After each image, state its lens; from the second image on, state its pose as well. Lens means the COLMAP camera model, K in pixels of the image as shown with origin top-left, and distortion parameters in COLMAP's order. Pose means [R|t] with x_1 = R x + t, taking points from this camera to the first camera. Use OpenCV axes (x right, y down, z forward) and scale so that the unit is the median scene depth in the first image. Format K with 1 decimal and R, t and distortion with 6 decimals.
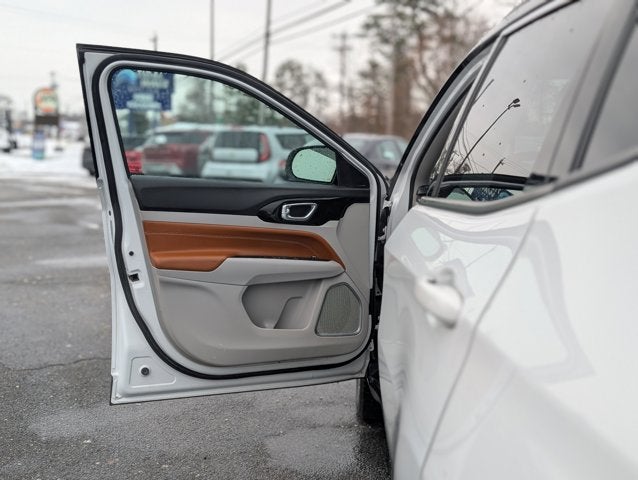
lens RADIAL K [[693.8, 0, 323.8], [0, 693.8, 232.0], [0, 0, 1]] dist [0.109478, -0.280540]
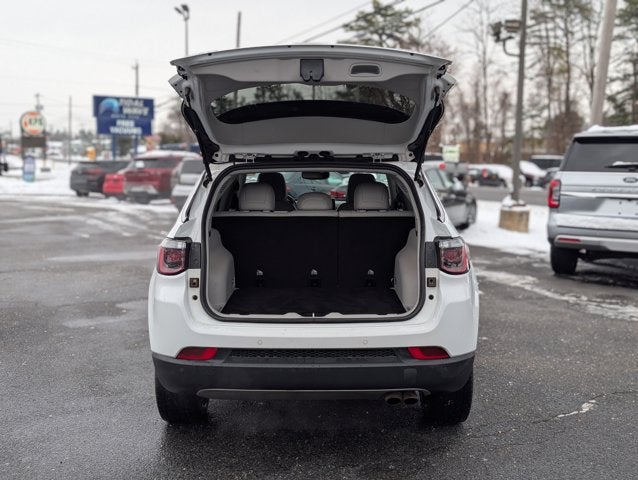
lens RADIAL K [[693.8, 0, 323.8], [0, 693.8, 232.0], [0, 0, 1]] dist [0.109478, -0.280540]
pose [[0.999712, -0.011333, 0.021132, 0.021838], [0.011797, 0.999690, -0.021940, 0.004486], [-0.020877, 0.022183, 0.999536, -0.077838]]
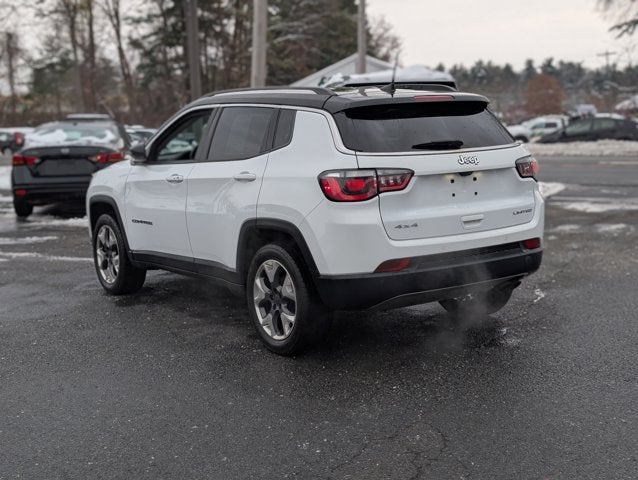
lens RADIAL K [[909.9, 0, 319.0], [0, 909.9, 240.0], [0, 0, 1]] dist [0.187371, -0.710166]
pose [[0.806467, -0.115182, 0.579952, -0.060748], [0.112817, 0.992798, 0.040296, 0.006912], [-0.580416, 0.032931, 0.813654, -0.088642]]
